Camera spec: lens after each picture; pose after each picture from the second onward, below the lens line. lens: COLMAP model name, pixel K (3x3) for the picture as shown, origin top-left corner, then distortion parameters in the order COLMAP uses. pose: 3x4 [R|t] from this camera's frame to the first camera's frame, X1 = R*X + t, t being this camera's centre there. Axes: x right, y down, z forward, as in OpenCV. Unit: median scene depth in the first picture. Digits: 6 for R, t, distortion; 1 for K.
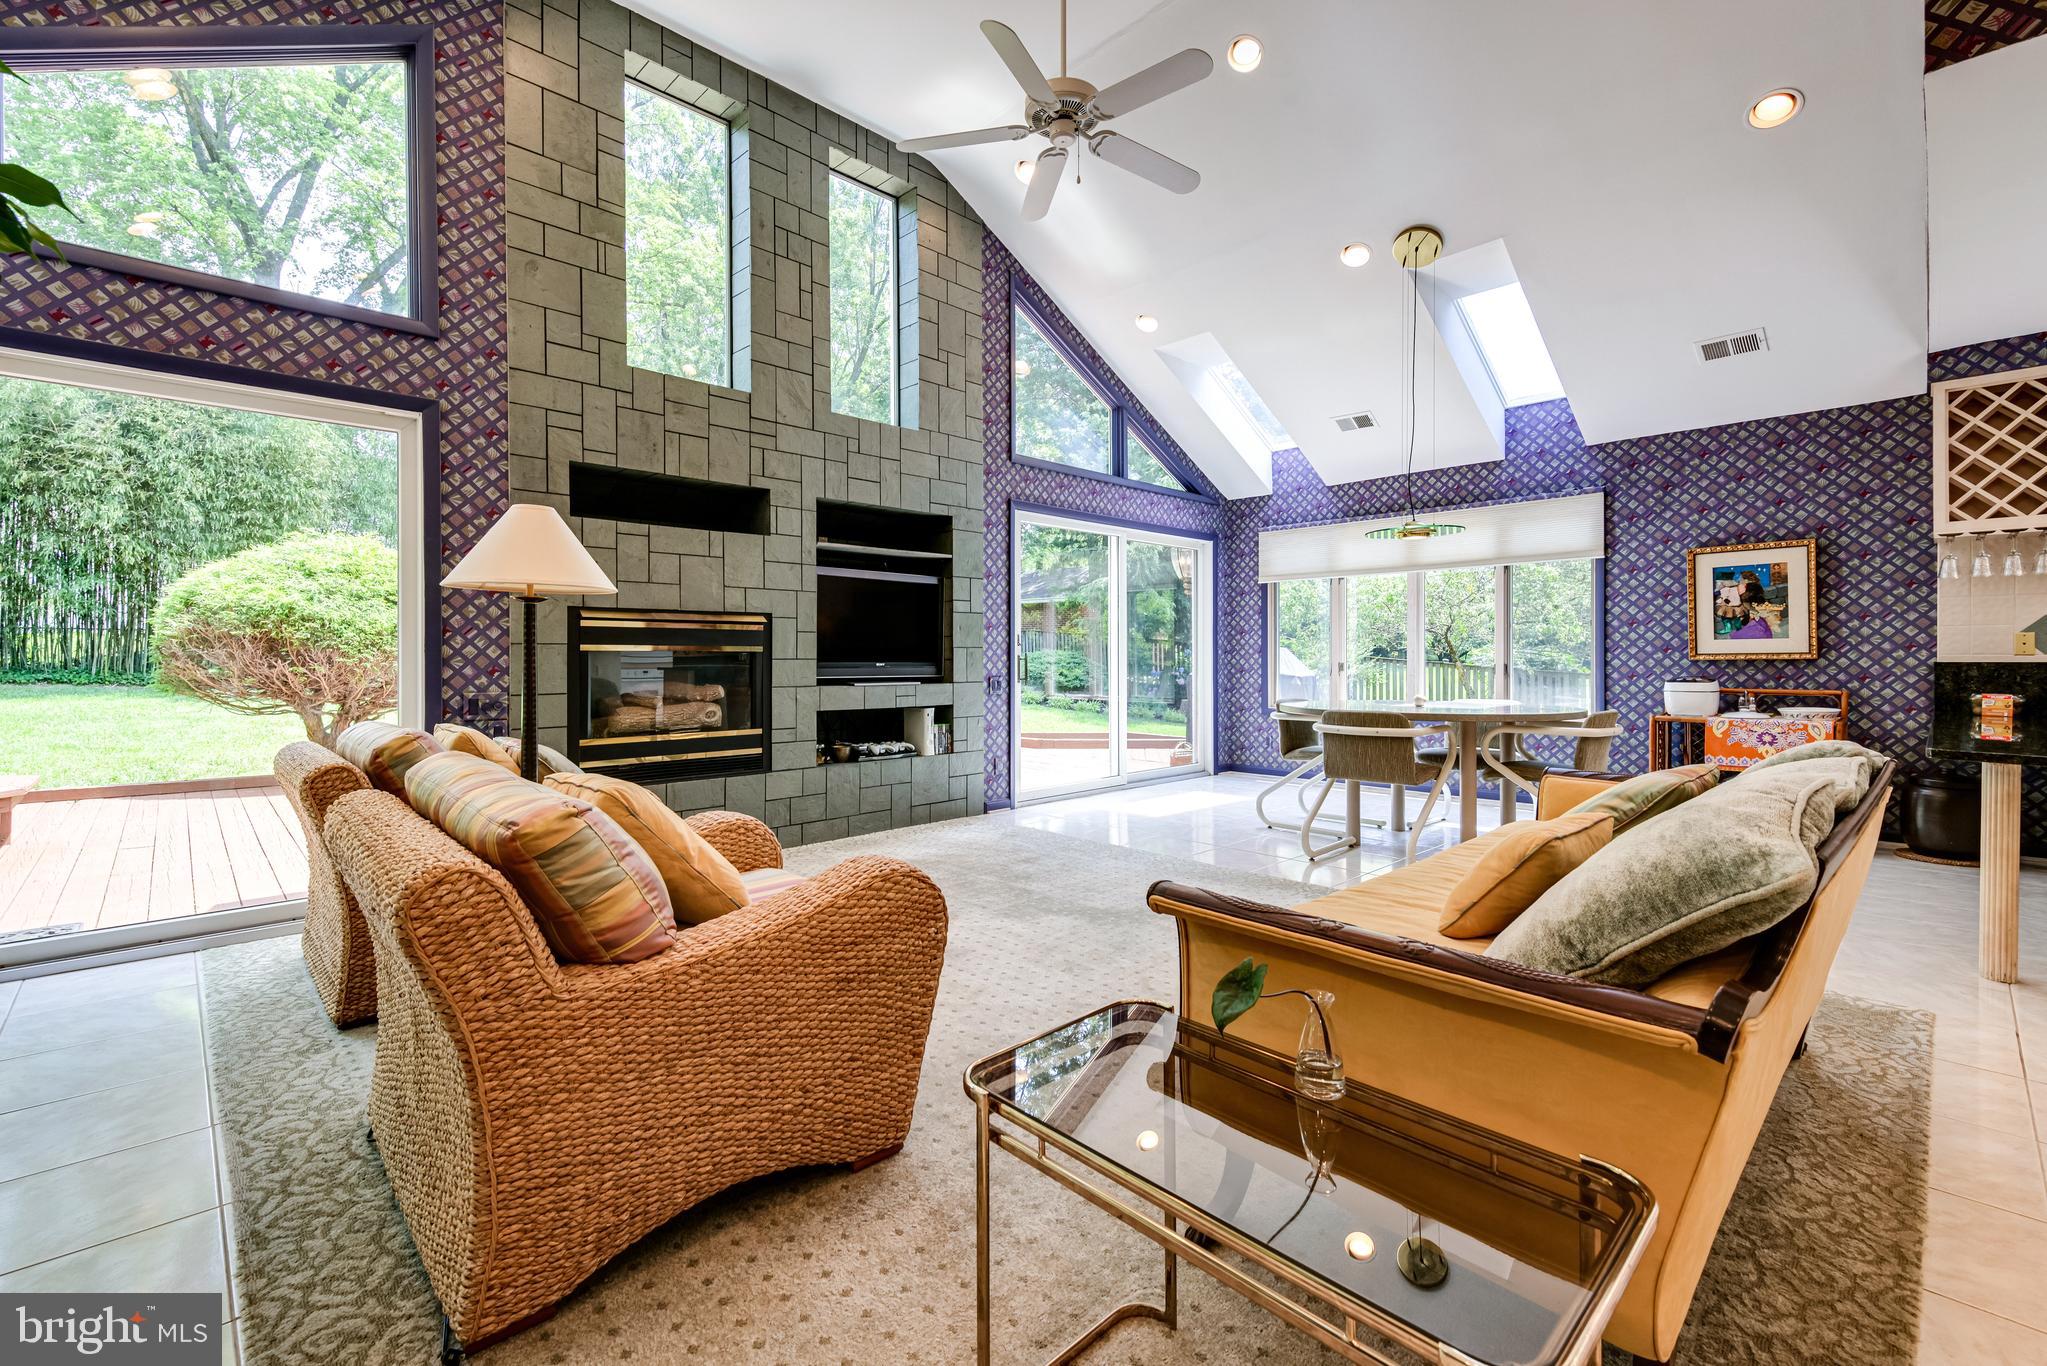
lens RADIAL K [[883.5, 0, 1025.6], [0, 883.5, 664.6], [0, 0, 1]] dist [0.015299, -0.002774]
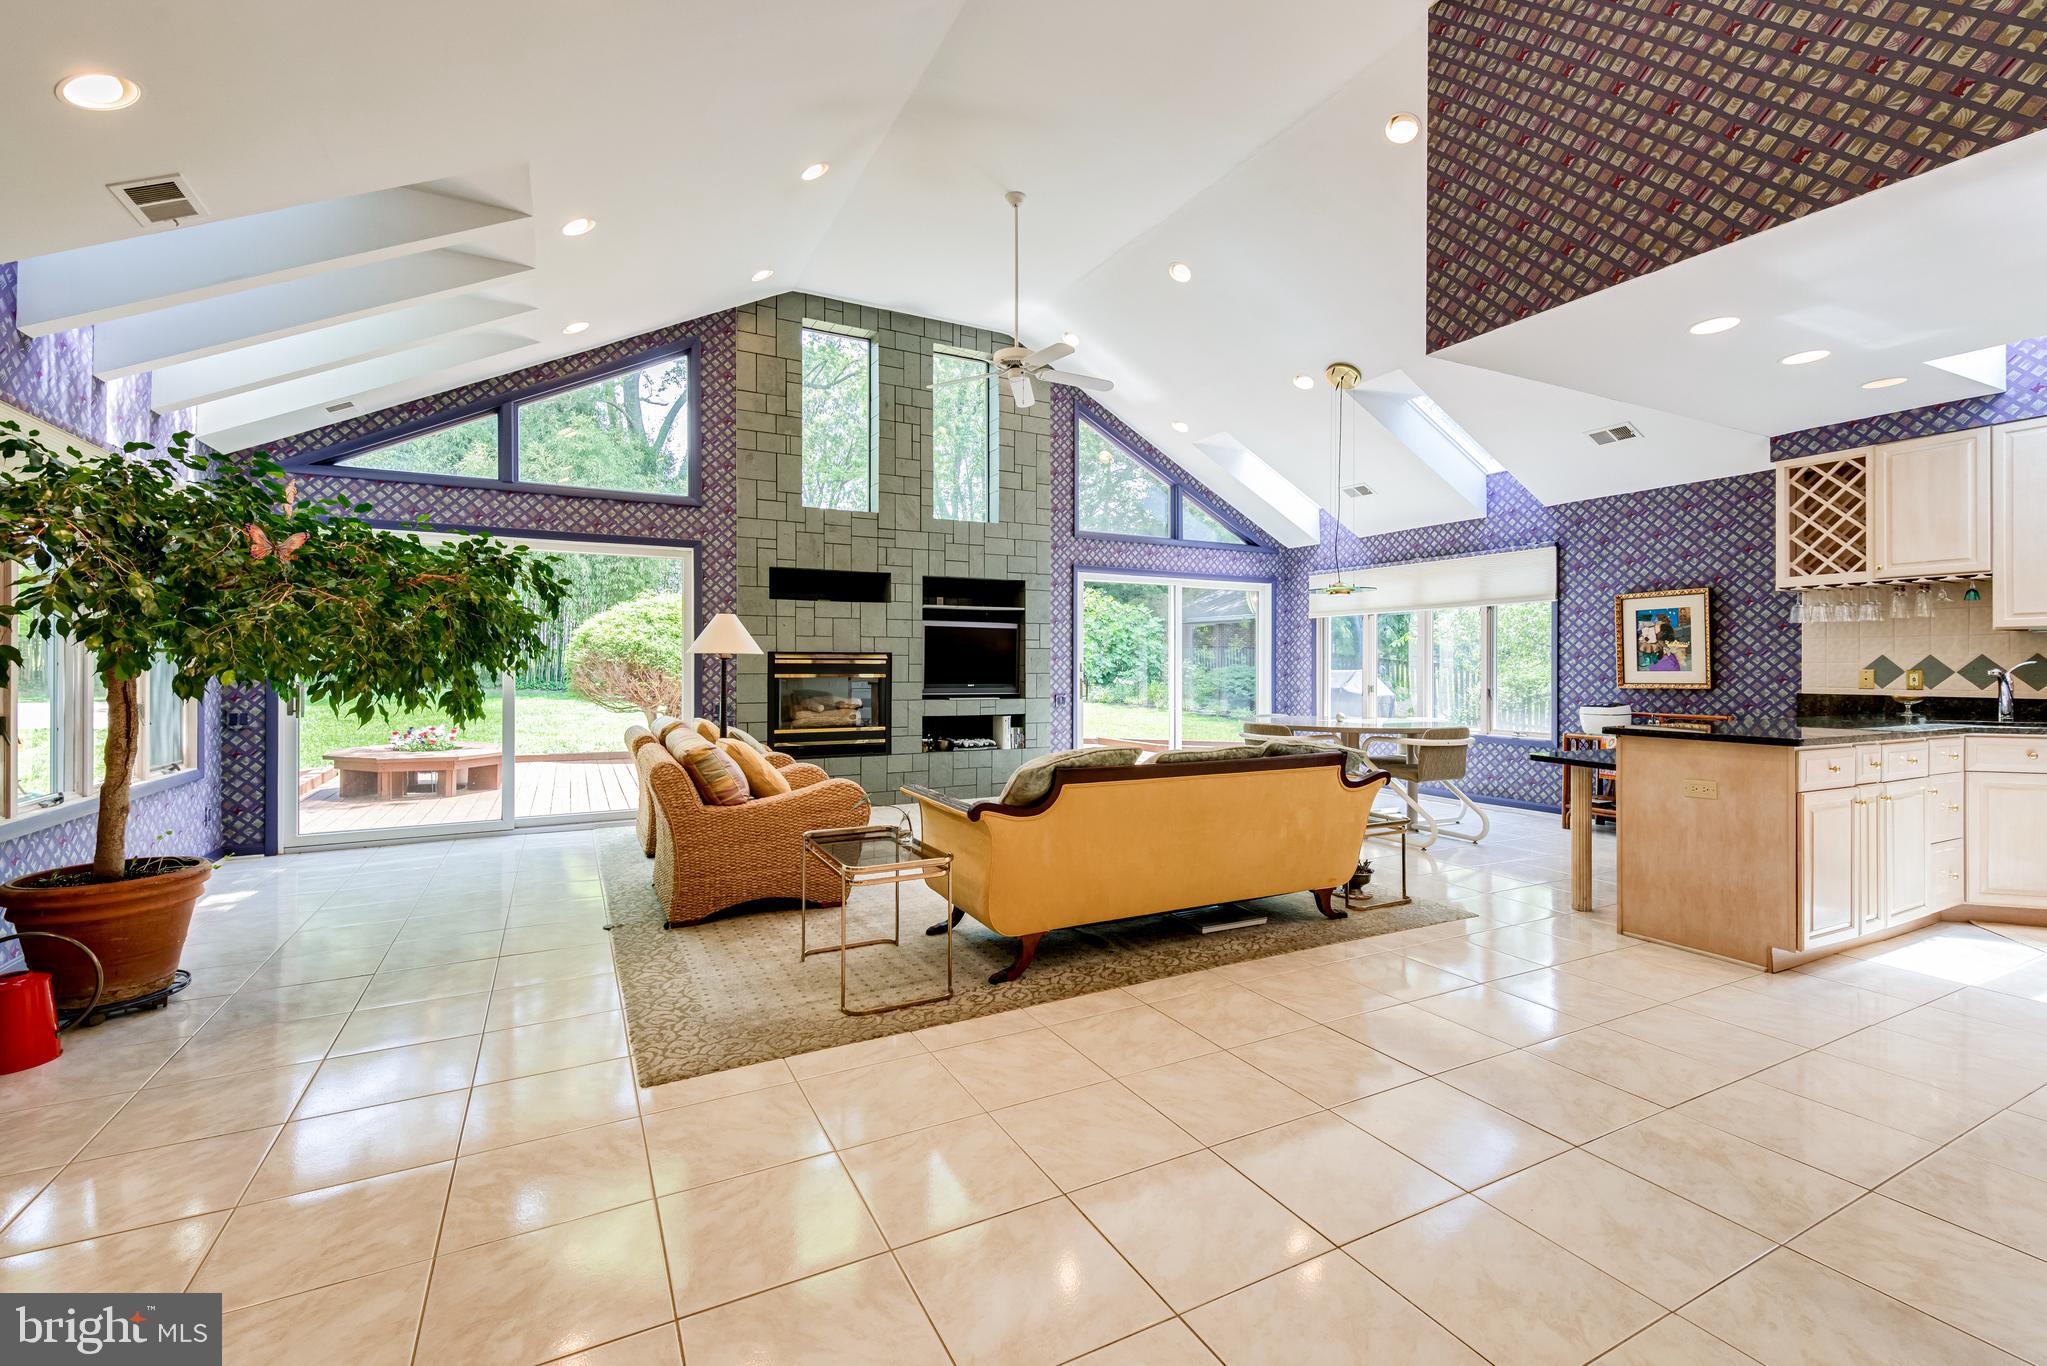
lens RADIAL K [[883.5, 0, 1022.7], [0, 883.5, 677.8], [0, 0, 1]] dist [0.015299, -0.002774]
pose [[0.958502, 0.007557, -0.284987, 0.351850], [-0.006560, 0.999969, 0.004453, -0.020868], [0.285012, -0.002398, 0.958521, -0.395324]]
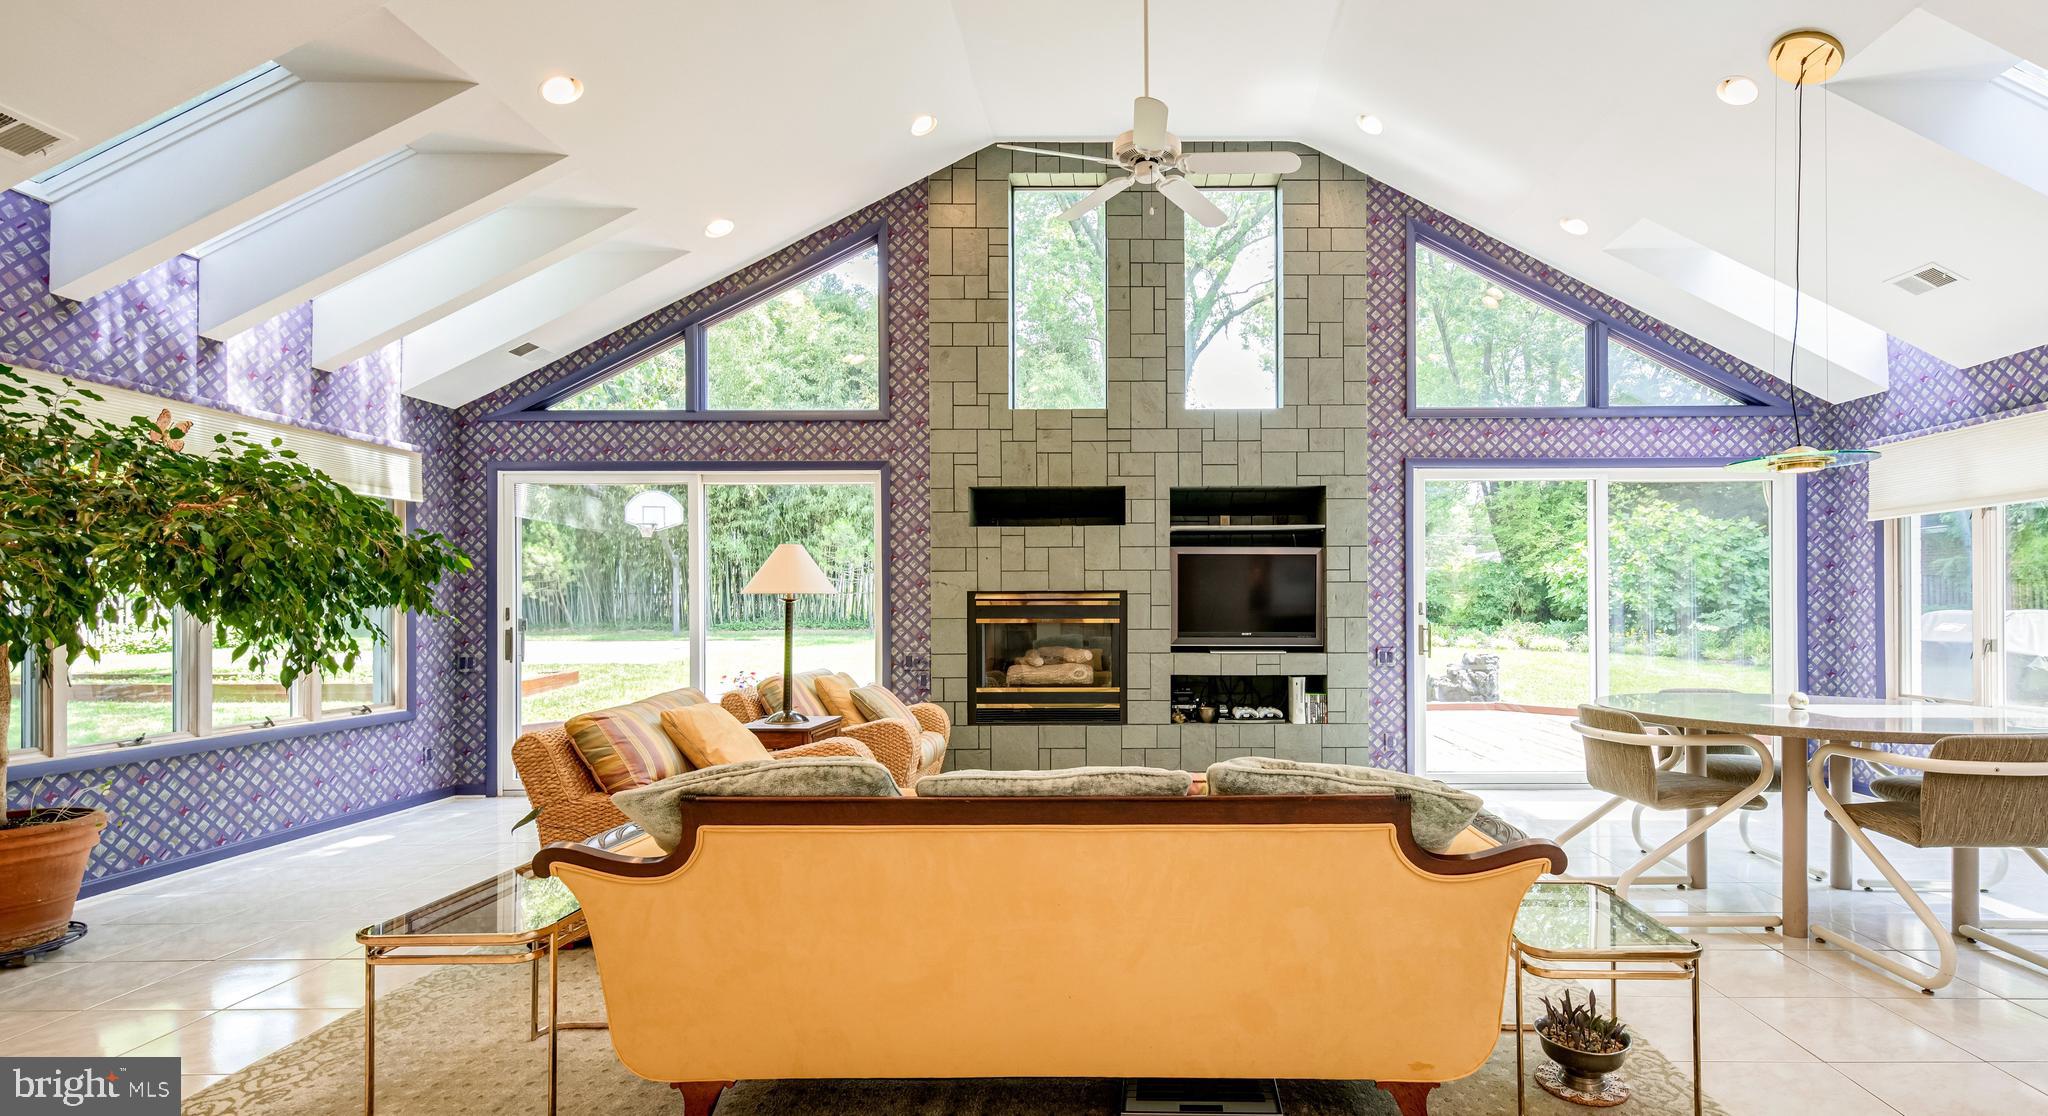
lens RADIAL K [[981.5, 0, 1132.6], [0, 981.5, 613.2], [0, 0, 1]] dist [0.018628, -0.001399]
pose [[0.713061, 0.003656, -0.701093, 0.597553], [-0.004547, 0.999989, 0.000589, -0.026671], [0.701087, 0.002768, 0.713070, 0.064494]]
